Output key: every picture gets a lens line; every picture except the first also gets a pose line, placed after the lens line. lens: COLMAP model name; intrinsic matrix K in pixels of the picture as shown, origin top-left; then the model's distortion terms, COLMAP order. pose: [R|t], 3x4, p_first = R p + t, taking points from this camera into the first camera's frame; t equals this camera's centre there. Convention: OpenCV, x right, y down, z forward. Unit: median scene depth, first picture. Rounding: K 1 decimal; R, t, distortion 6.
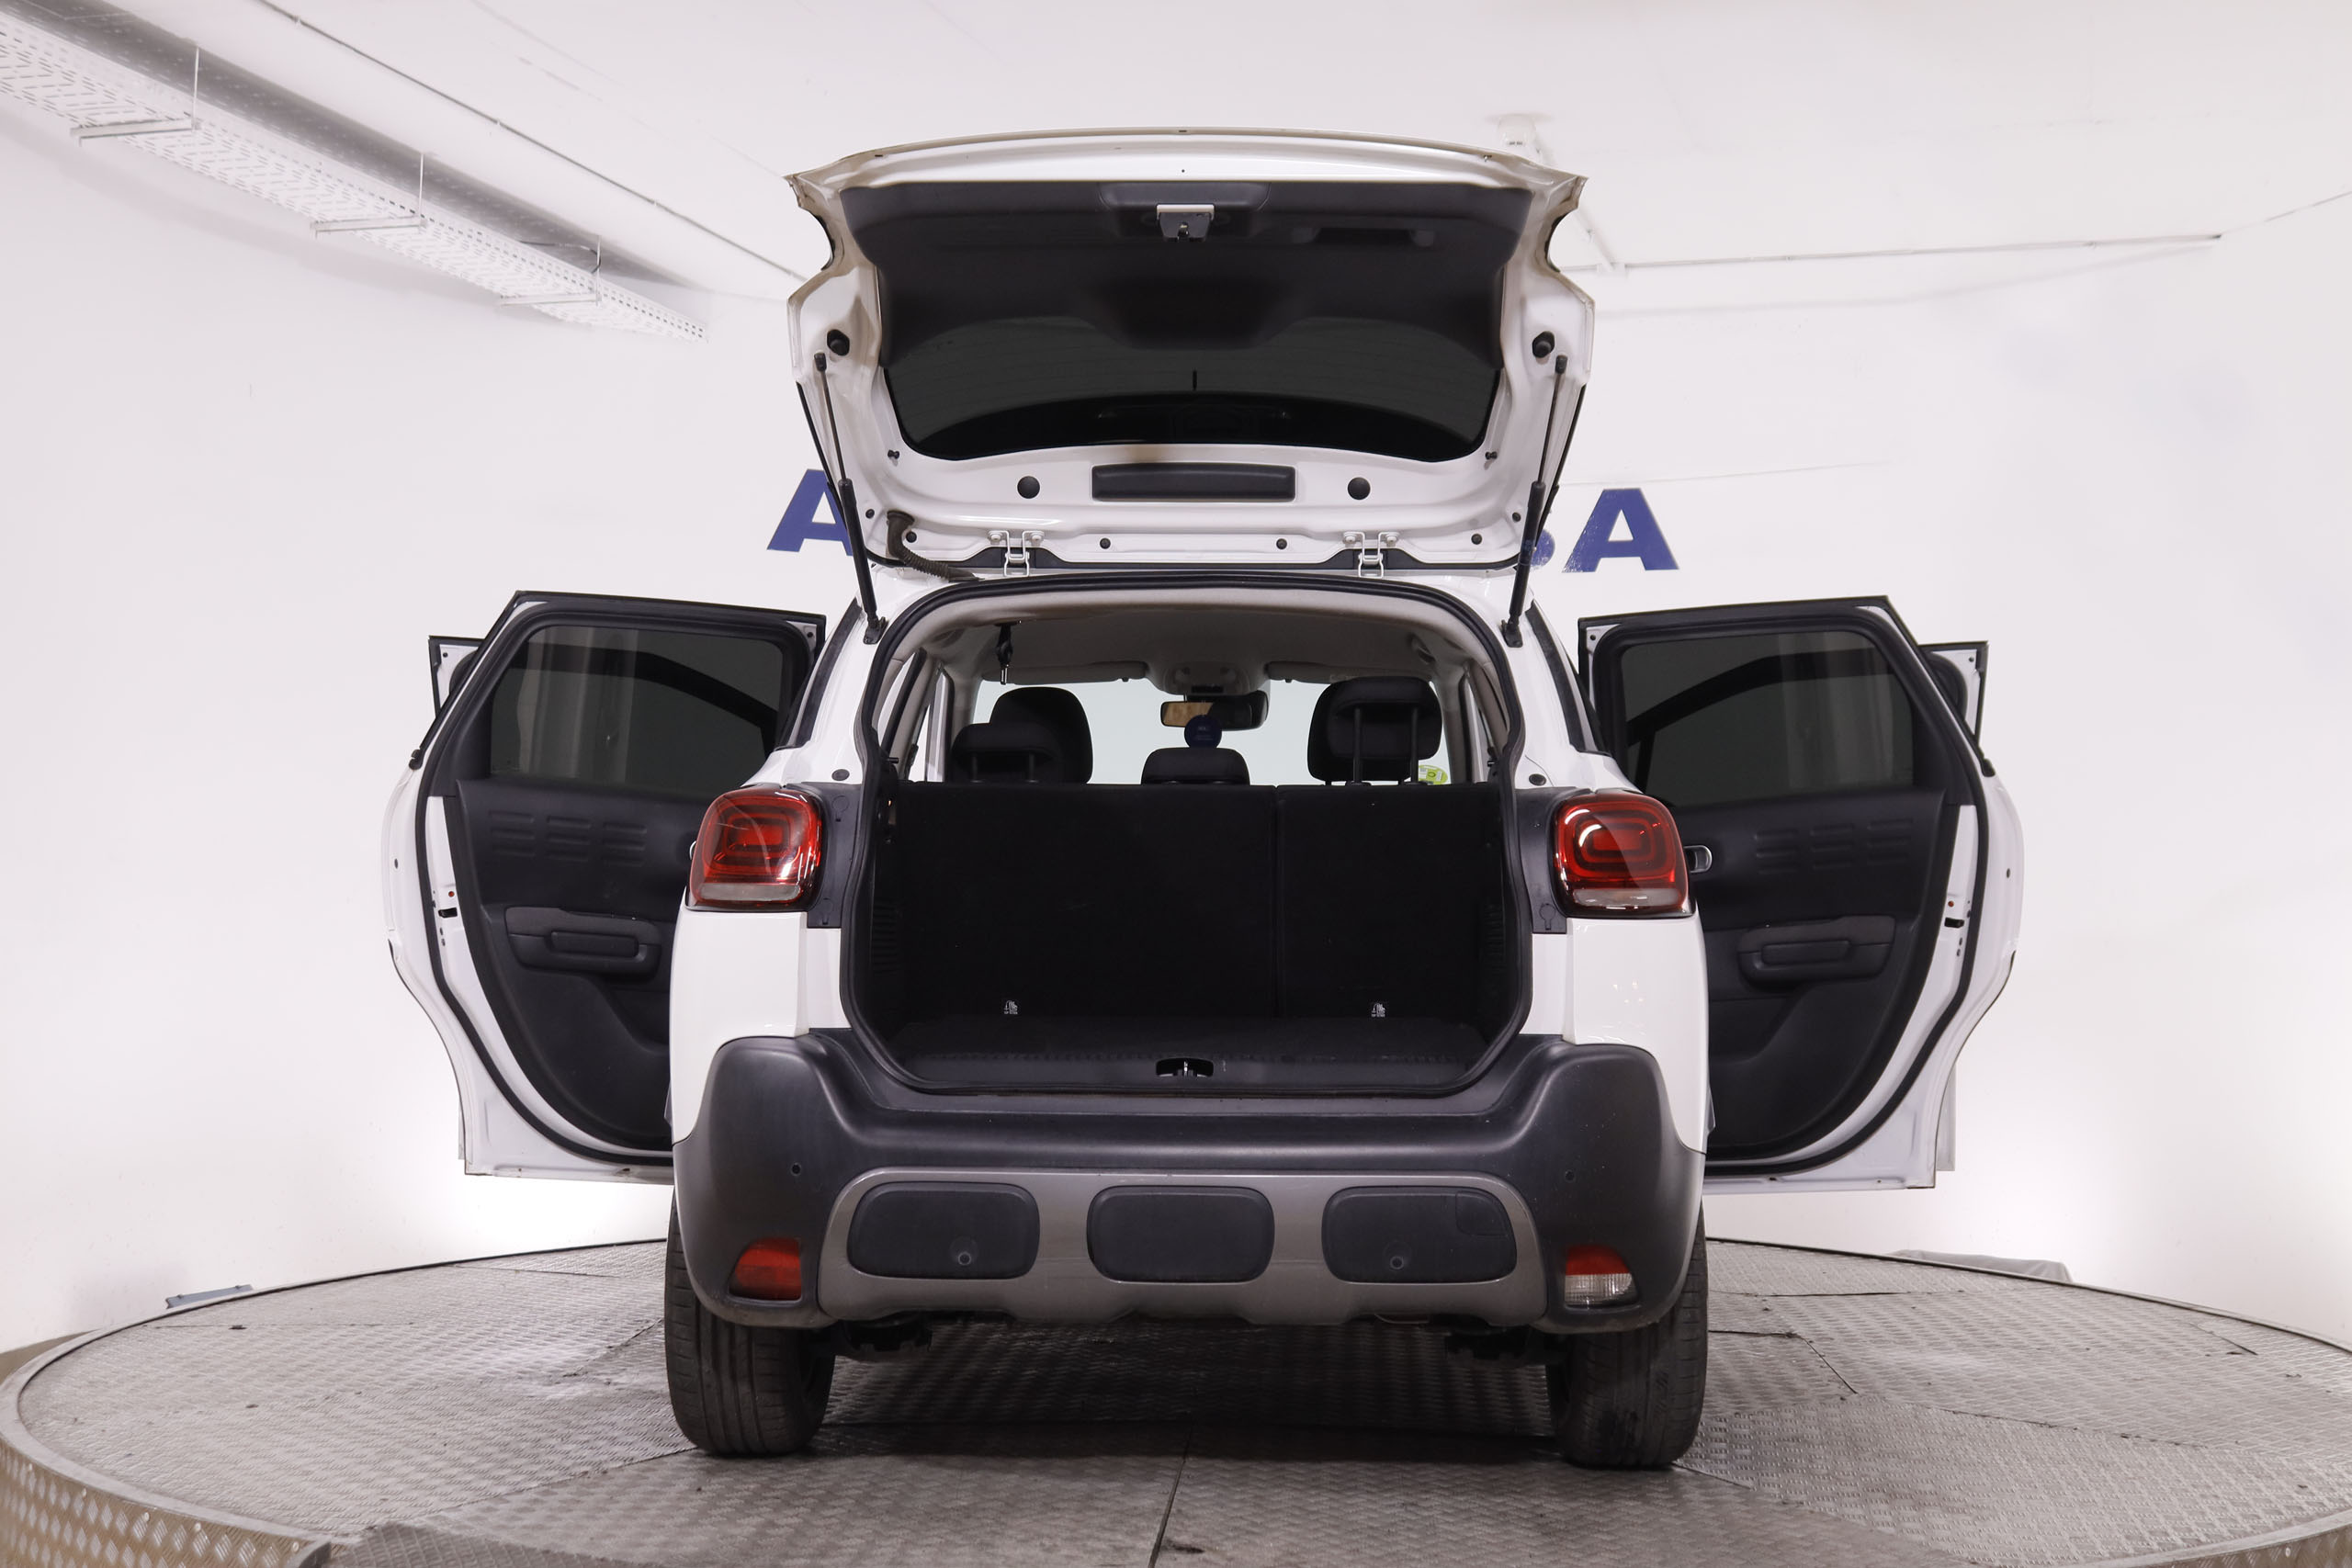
lens RADIAL K [[2861.3, 0, 1174.2], [0, 2861.3, 776.7], [0, 0, 1]] dist [-0.097284, 0.177769]
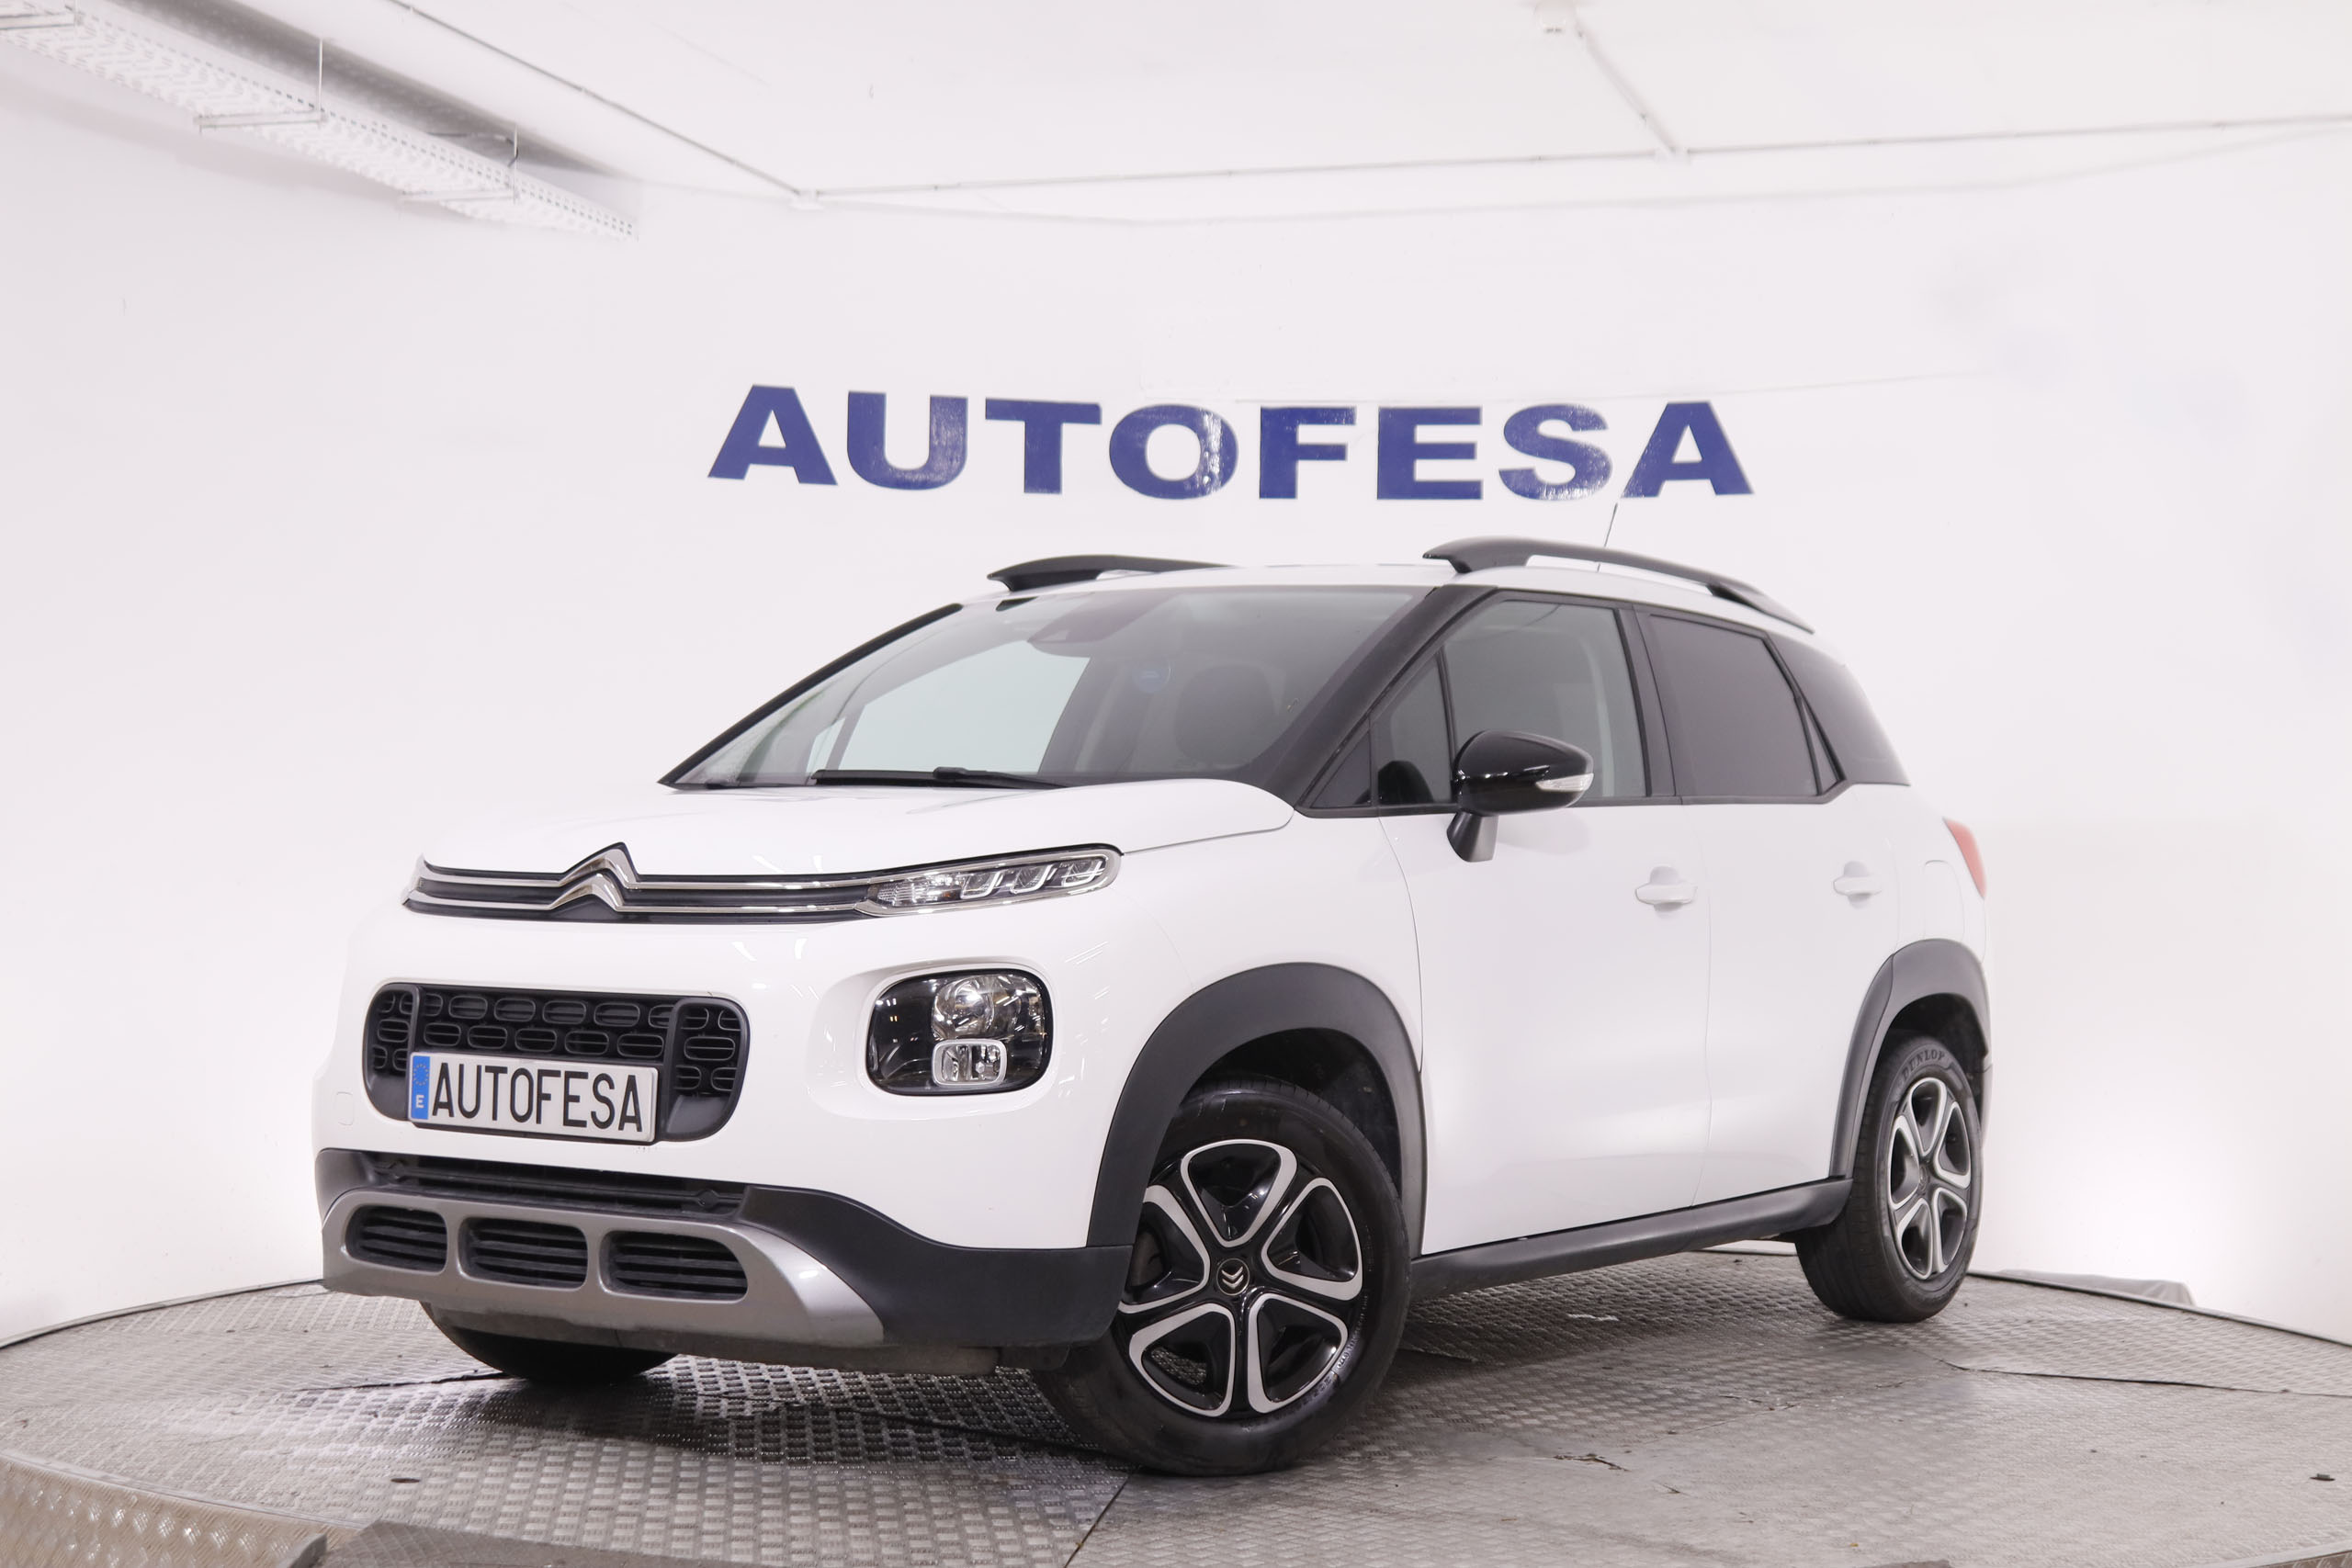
lens RADIAL K [[3596.9, 0, 1176.0], [0, 3596.9, 784.0], [0, 0, 1]] dist [-0.043897, 0.149098]
pose [[0.999985, -0.005455, -0.000497, 0.000793], [0.005463, 0.999810, 0.018737, -0.008892], [0.000394, -0.018739, 0.999824, -0.154568]]
